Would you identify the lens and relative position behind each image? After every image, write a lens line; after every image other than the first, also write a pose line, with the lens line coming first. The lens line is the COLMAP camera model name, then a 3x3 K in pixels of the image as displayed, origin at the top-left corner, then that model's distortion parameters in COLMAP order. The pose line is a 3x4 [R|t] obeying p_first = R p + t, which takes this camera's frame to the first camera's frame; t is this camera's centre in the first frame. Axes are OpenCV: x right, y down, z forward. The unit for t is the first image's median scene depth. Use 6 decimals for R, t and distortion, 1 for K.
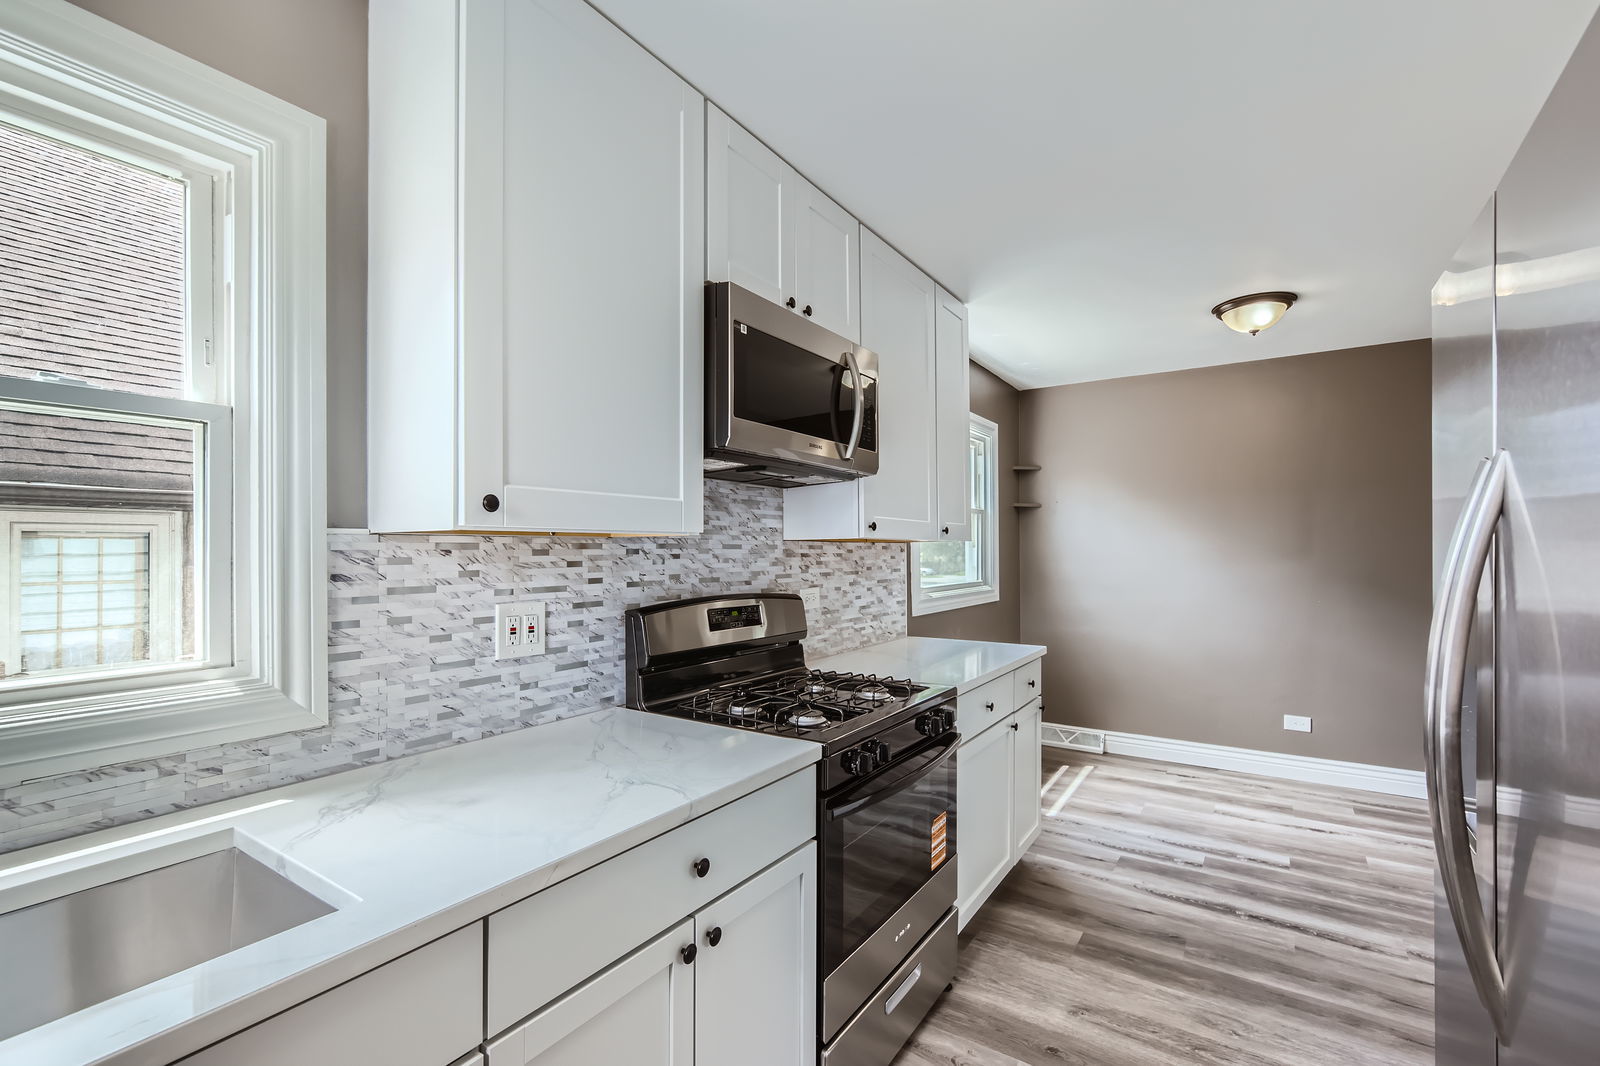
lens RADIAL K [[709.2, 0, 811.7], [0, 709.2, 545.9], [0, 0, 1]] dist [-0.000163, 0.001246]
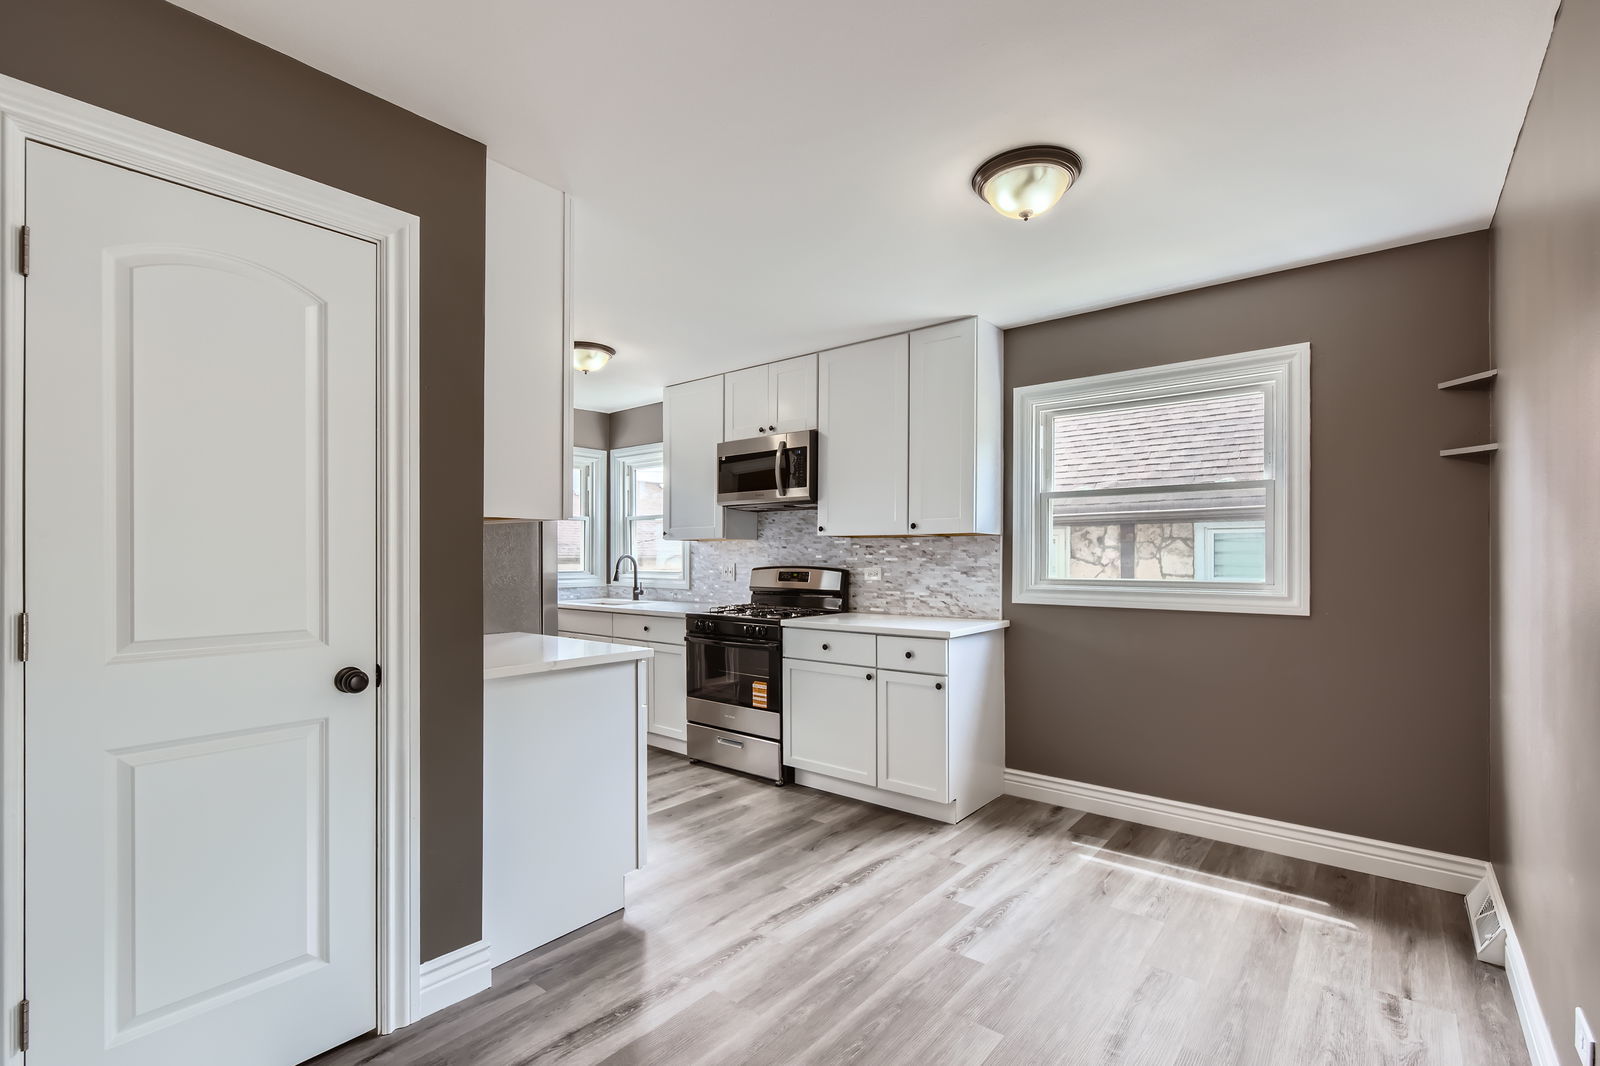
lens RADIAL K [[709.2, 0, 786.4], [0, 709.2, 555.5], [0, 0, 1]] dist [-0.000163, 0.001246]
pose [[-0.127508, 0.005225, -0.991824, 1.787790], [0.011474, 0.999927, 0.003793, 0.028039], [0.991771, -0.010897, -0.127559, 1.139299]]
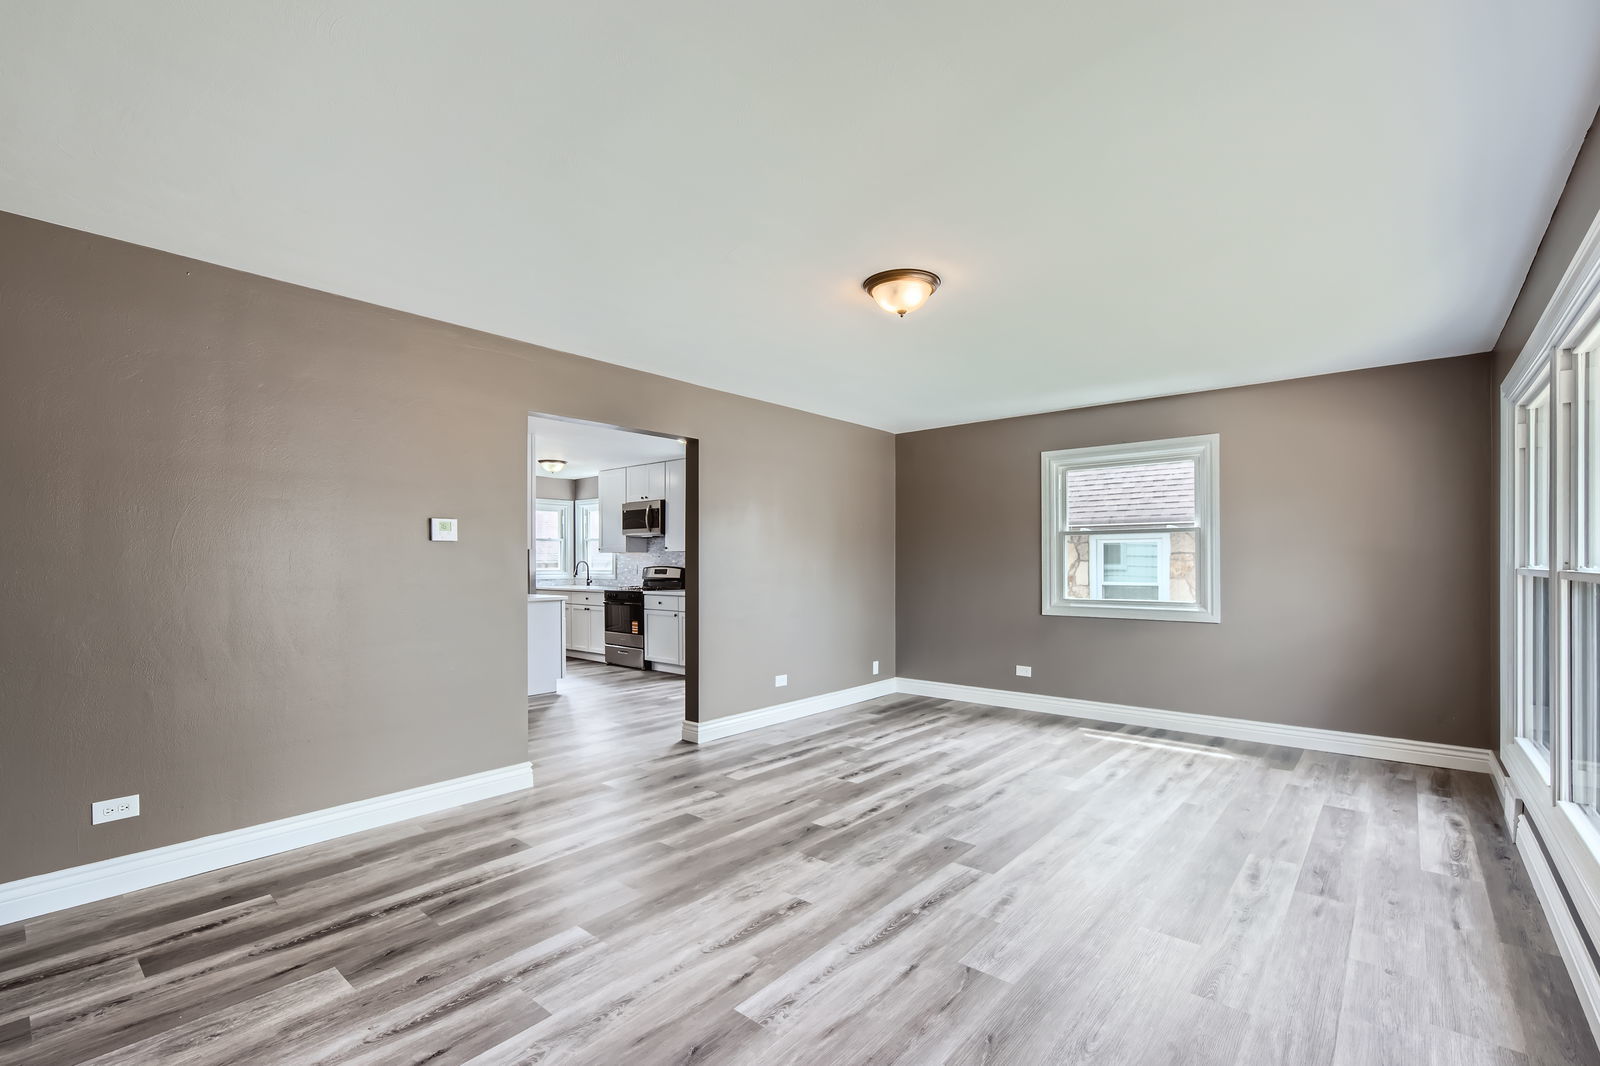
lens RADIAL K [[709.2, 0, 818.4], [0, 709.2, 559.9], [0, 0, 1]] dist [-0.000163, 0.001246]
pose [[-0.110668, 0.002353, -0.993855, 3.533196], [0.009748, 0.999952, 0.001282, 0.032983], [0.993810, -0.009546, -0.110686, 2.157994]]
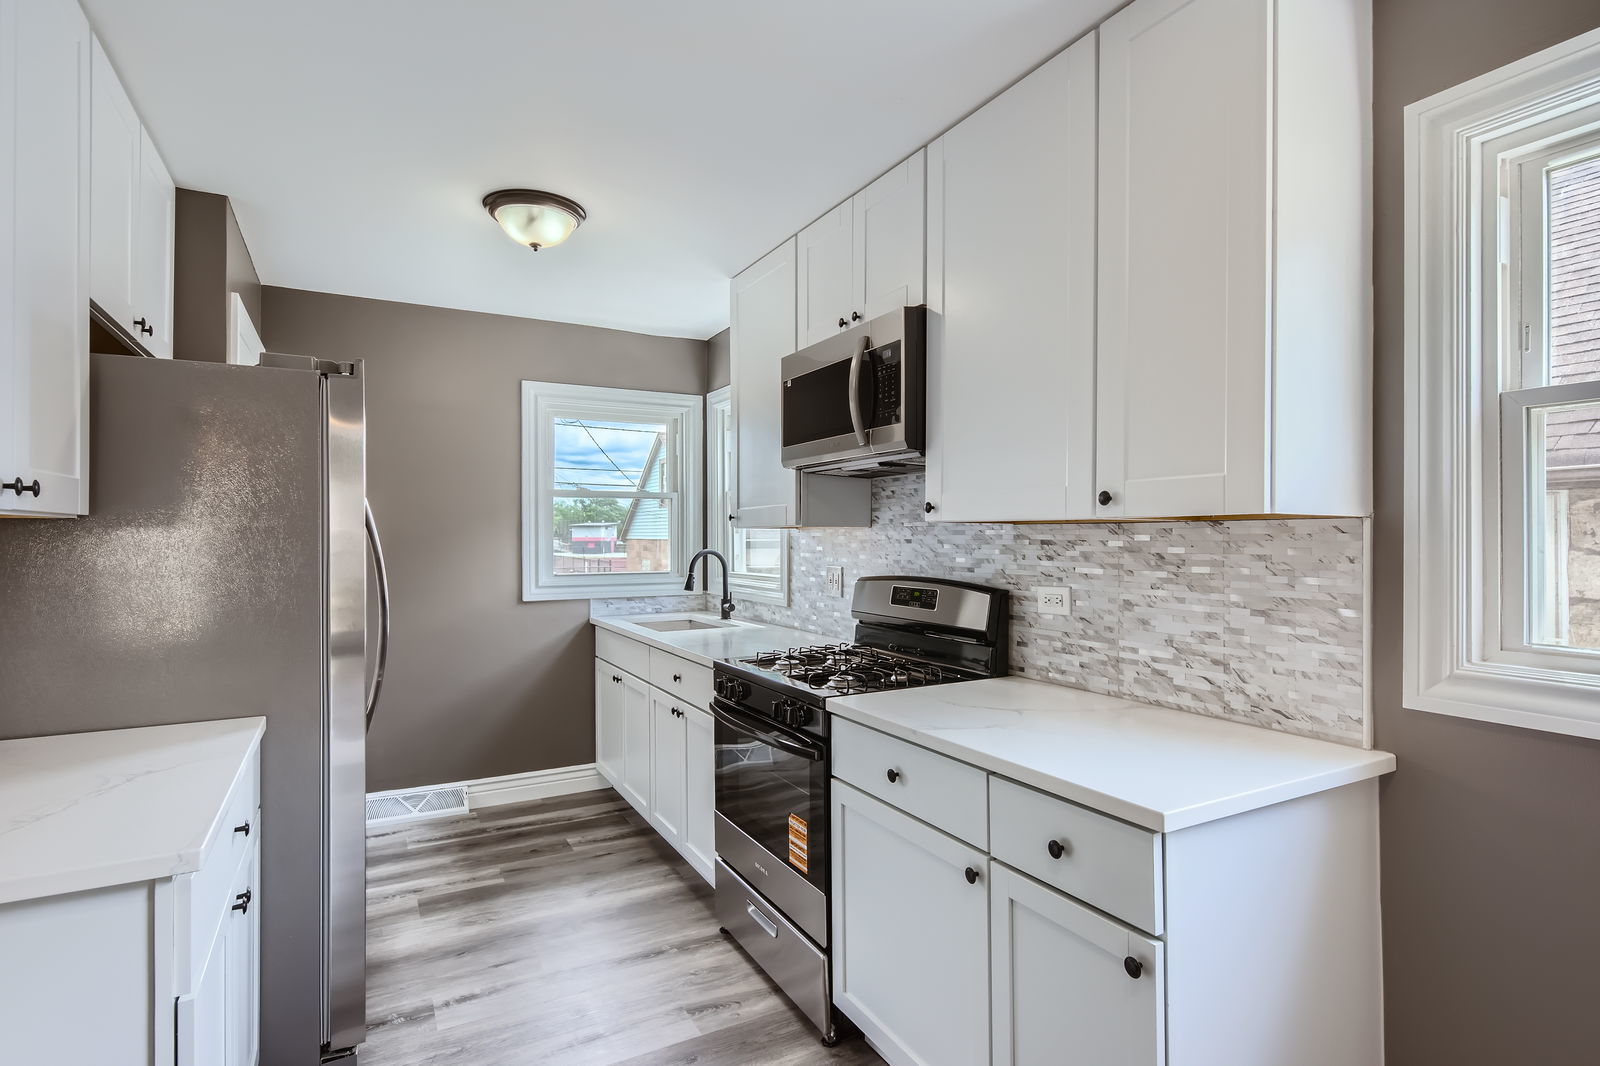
lens RADIAL K [[795.2, 0, 810.3], [0, 795.2, 529.5], [0, 0, 1]] dist [0.018895, -0.000828]
pose [[-0.470469, 0.001529, -0.882415, 0.965519], [0.016185, 0.999845, -0.006896, 0.001175], [0.882268, -0.017527, -0.470421, 1.317834]]
